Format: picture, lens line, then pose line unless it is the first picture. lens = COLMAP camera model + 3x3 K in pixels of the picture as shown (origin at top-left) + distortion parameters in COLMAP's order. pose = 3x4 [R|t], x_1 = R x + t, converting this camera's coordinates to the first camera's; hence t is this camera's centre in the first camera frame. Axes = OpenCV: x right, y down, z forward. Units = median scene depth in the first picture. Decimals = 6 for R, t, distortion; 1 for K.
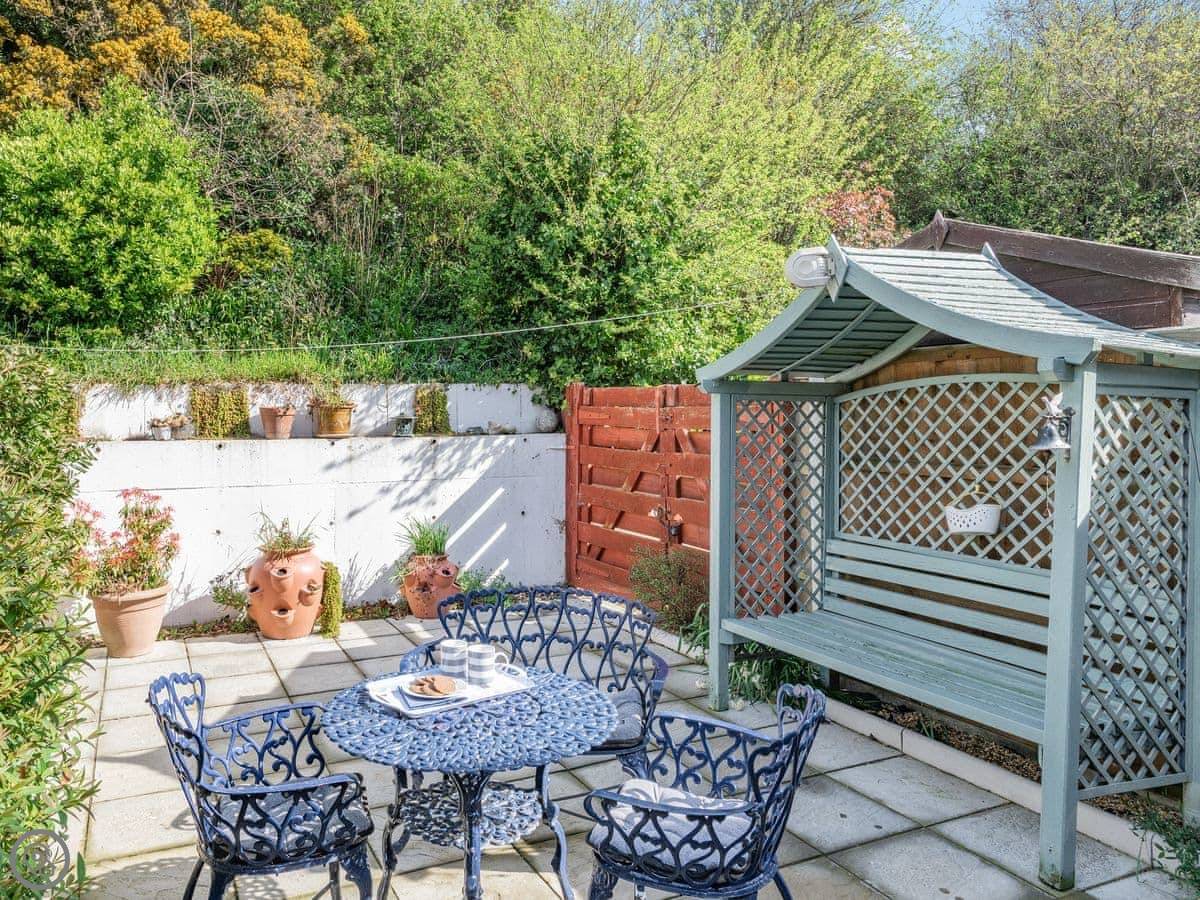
lens RADIAL K [[853.7, 0, 597.5], [0, 853.7, 434.5], [0, 0, 1]] dist [-0.067935, 0.004600]
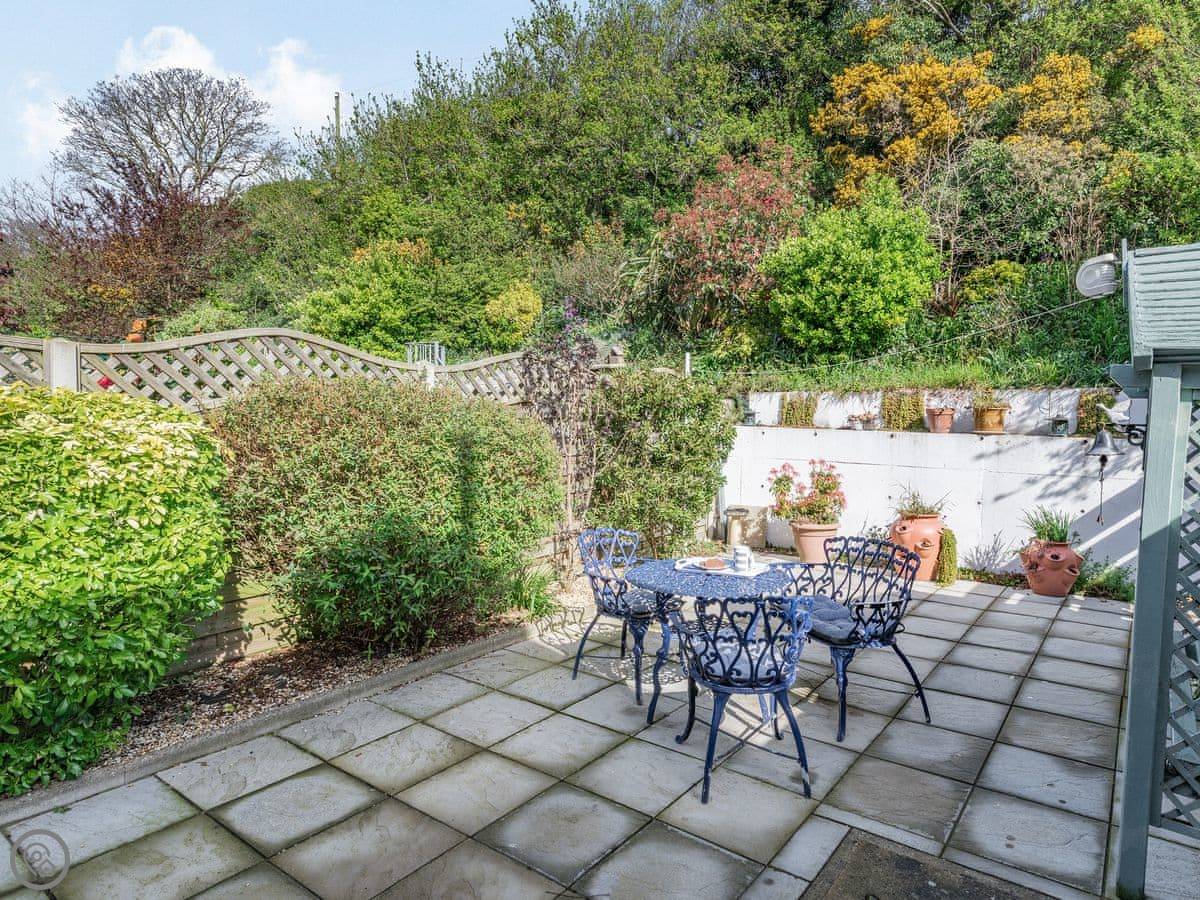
lens RADIAL K [[729.1, 0, 600.0], [0, 729.1, 450.0], [0, 0, 1]] dist [-0.002491, -0.001474]
pose [[0.435601, 0.061300, -0.898050, 0.401500], [-0.038281, 0.998037, 0.049557, -0.003722], [0.899325, 0.012791, 0.437093, 0.038034]]
